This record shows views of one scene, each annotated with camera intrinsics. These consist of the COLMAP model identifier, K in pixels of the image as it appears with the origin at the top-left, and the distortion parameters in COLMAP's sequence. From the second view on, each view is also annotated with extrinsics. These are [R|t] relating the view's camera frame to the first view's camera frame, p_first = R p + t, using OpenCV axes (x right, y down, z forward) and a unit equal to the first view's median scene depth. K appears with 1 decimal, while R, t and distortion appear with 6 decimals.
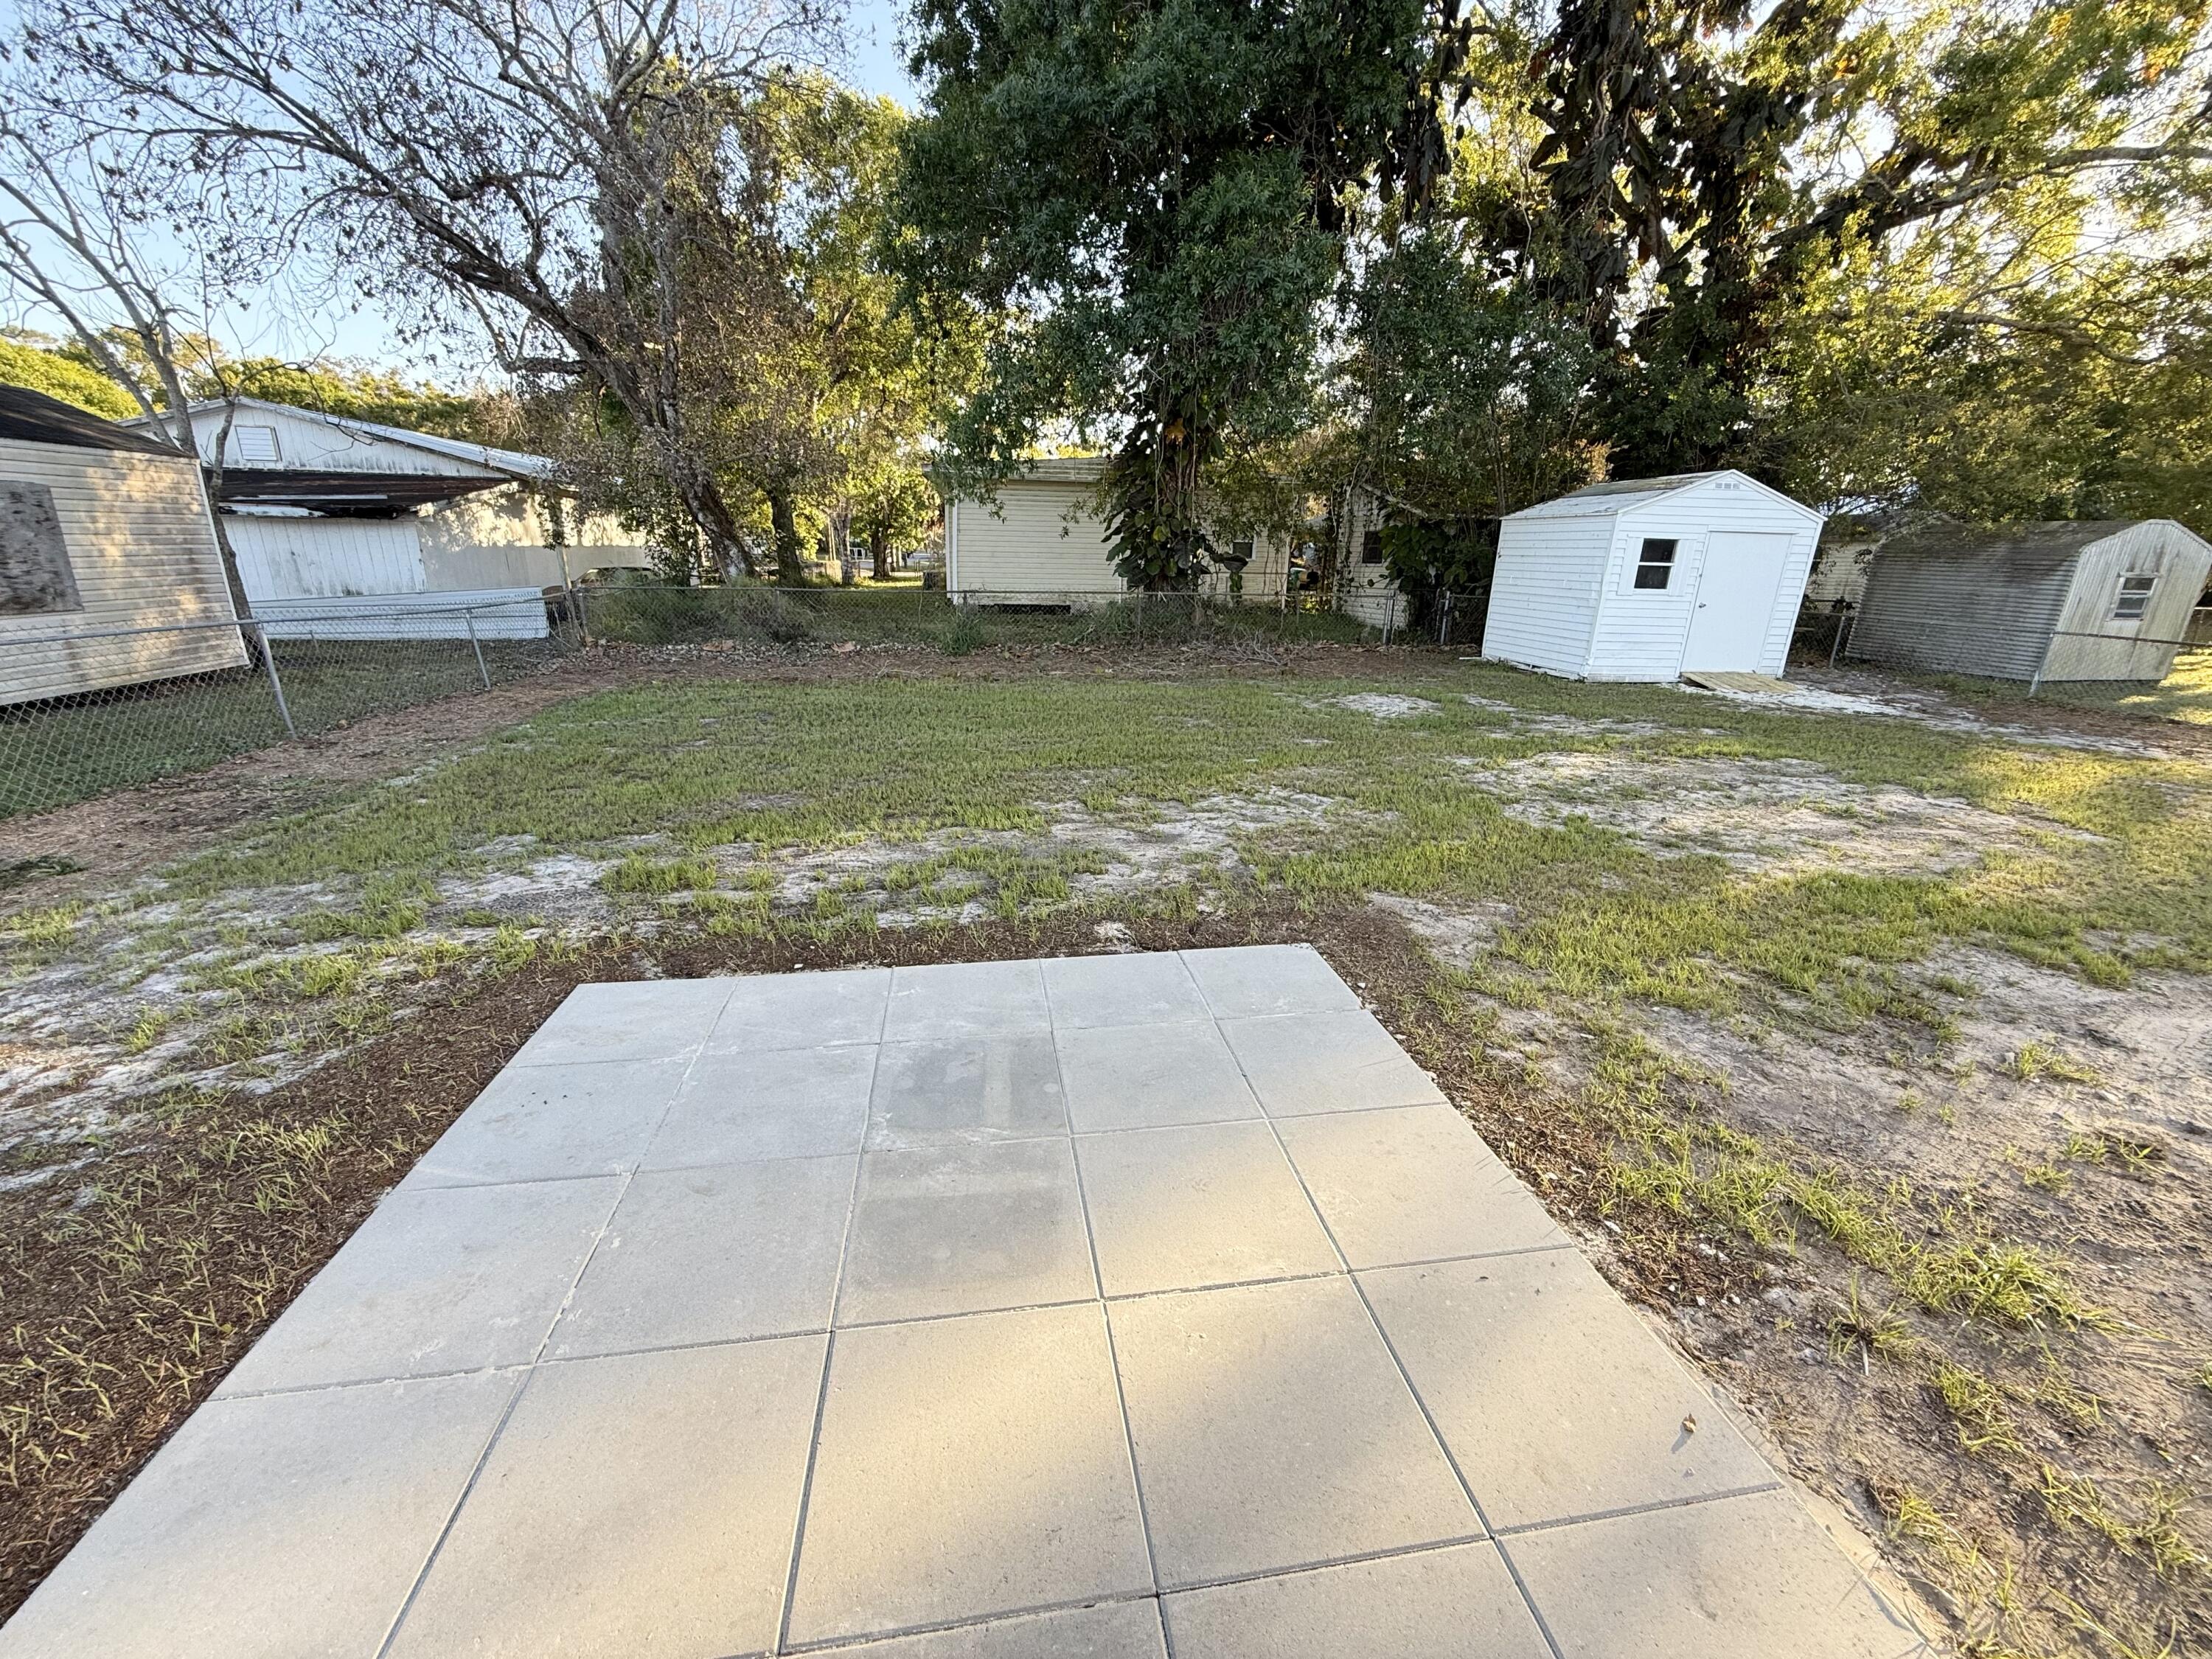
lens RADIAL K [[875.6, 0, 1103.6], [0, 875.6, 830.7], [0, 0, 1]] dist [-0.000738, 0.000225]
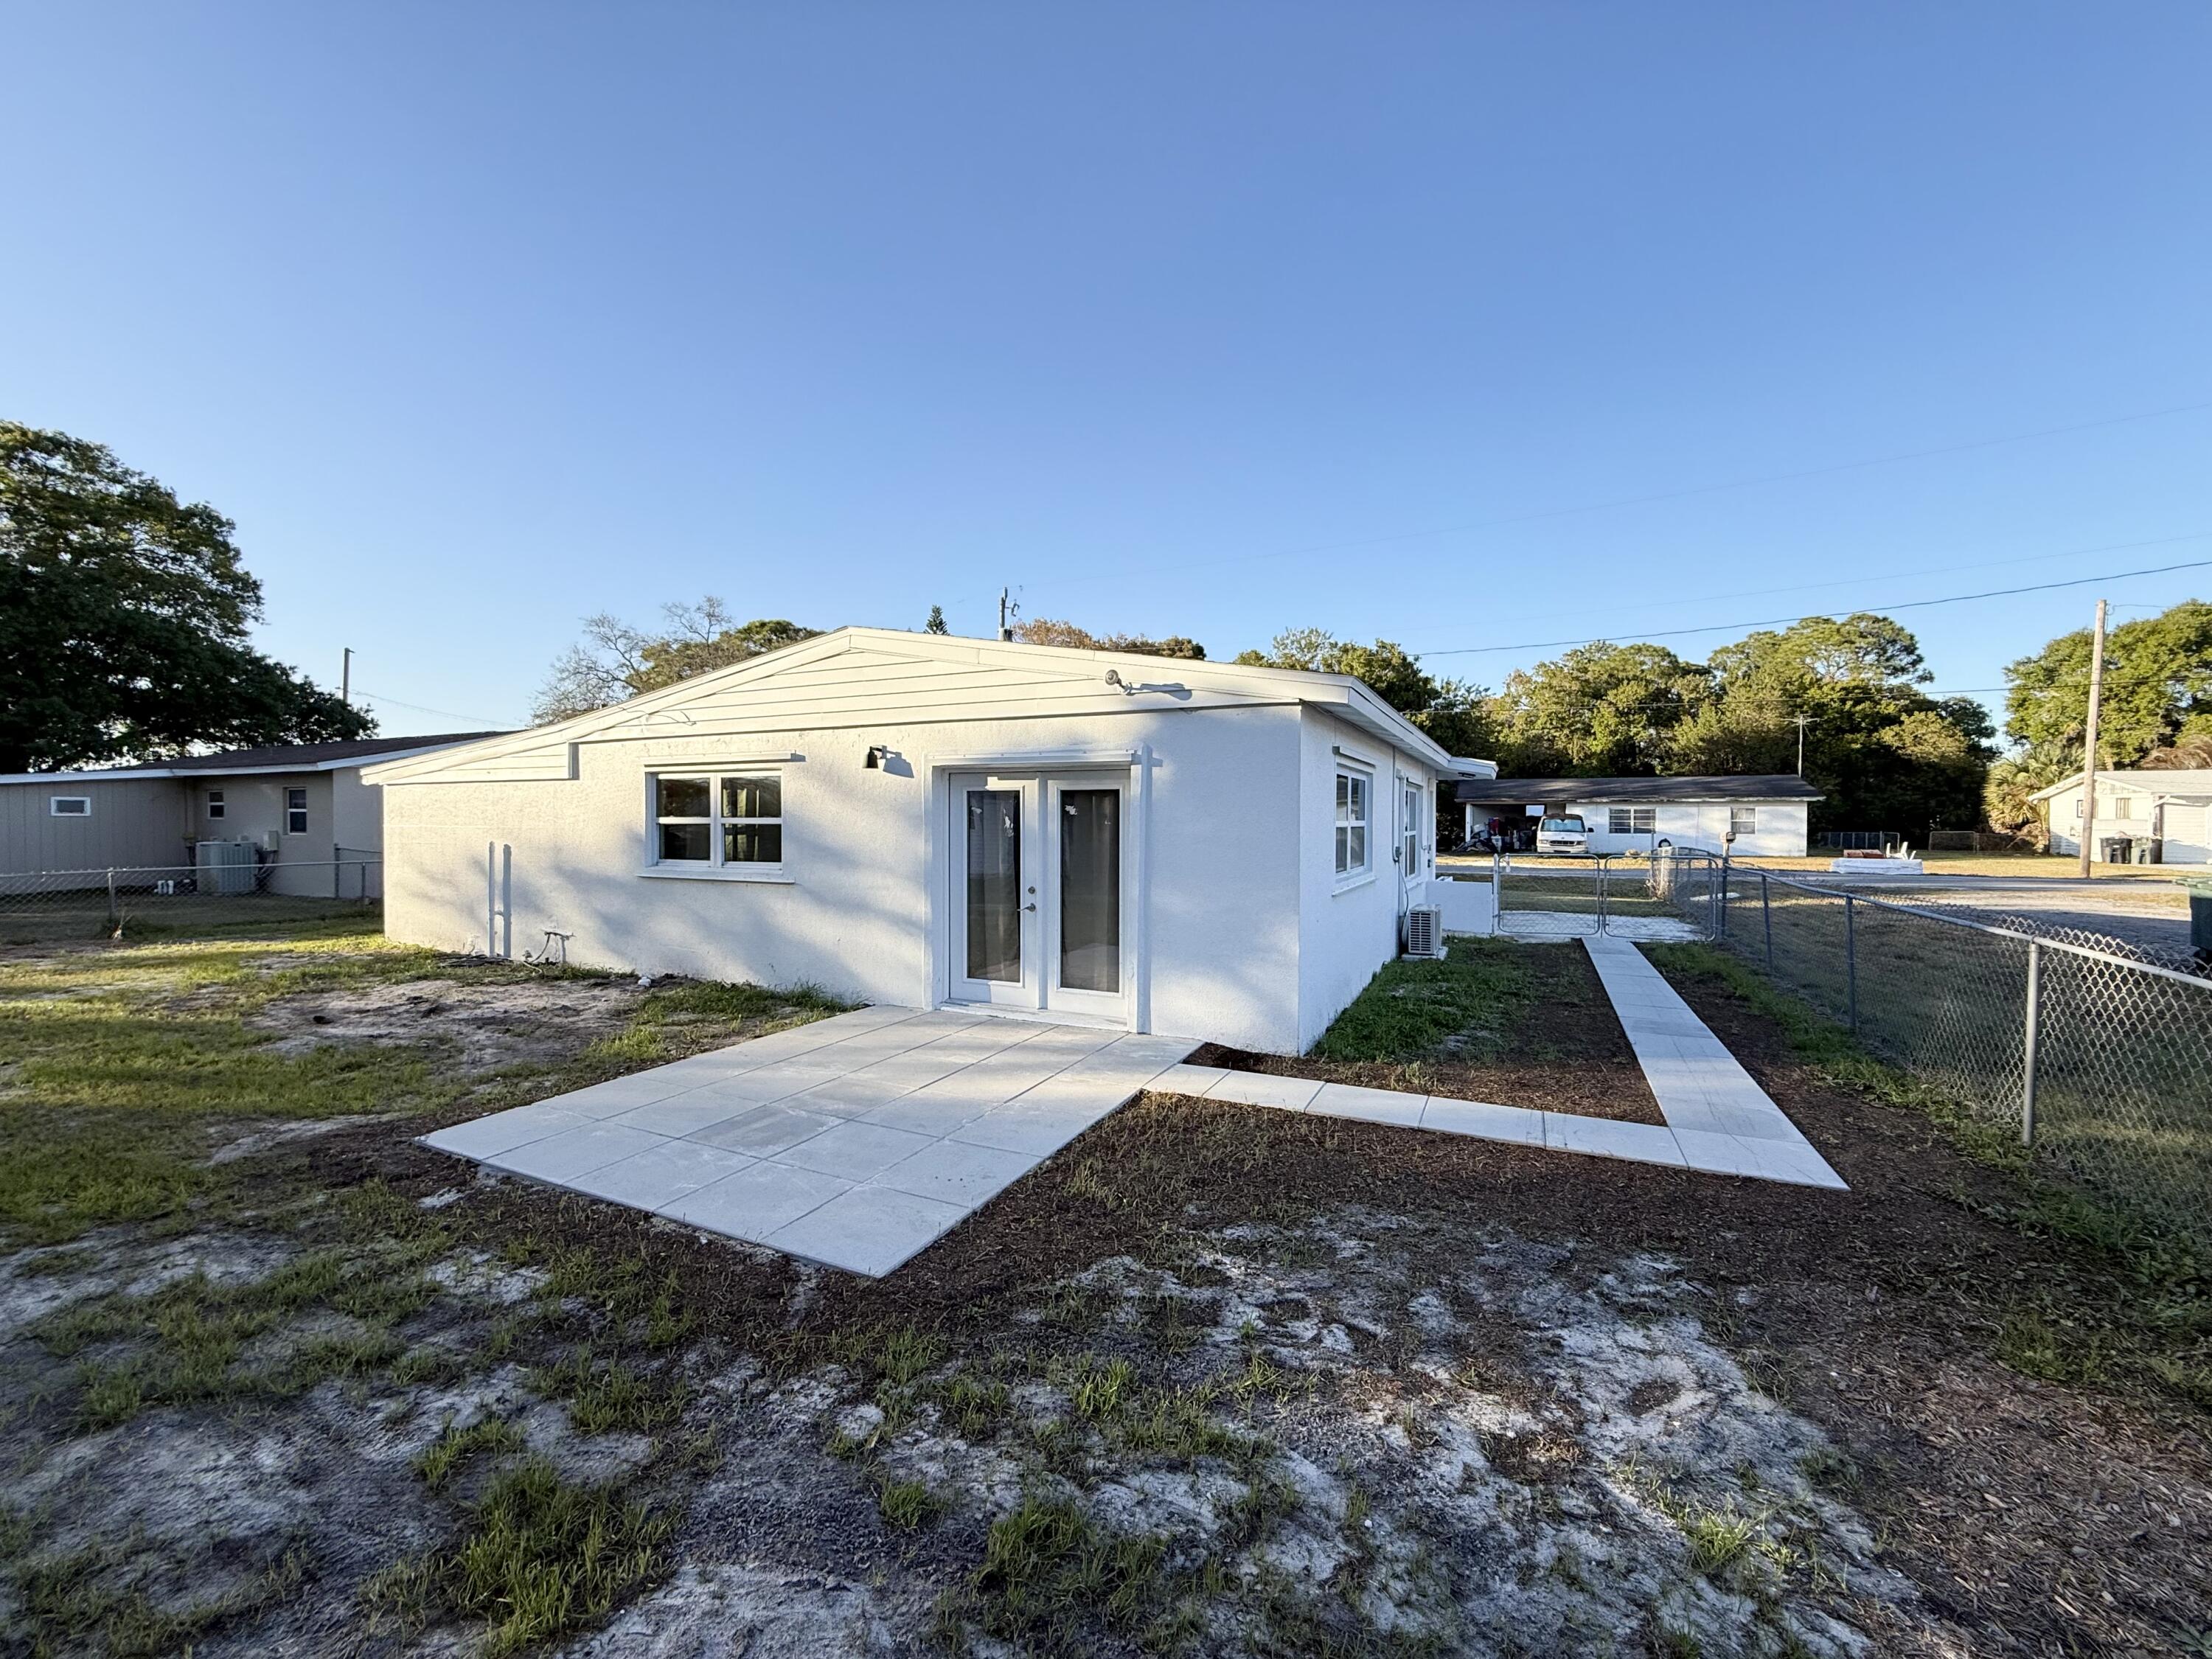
lens RADIAL K [[875.6, 0, 1103.6], [0, 875.6, 830.7], [0, 0, 1]] dist [-0.000738, 0.000225]
pose [[-0.824207, -0.030395, 0.565472, -1.102083], [0.154892, 0.948379, 0.276741, -0.413753], [-0.544694, 0.315679, -0.776953, 1.219425]]
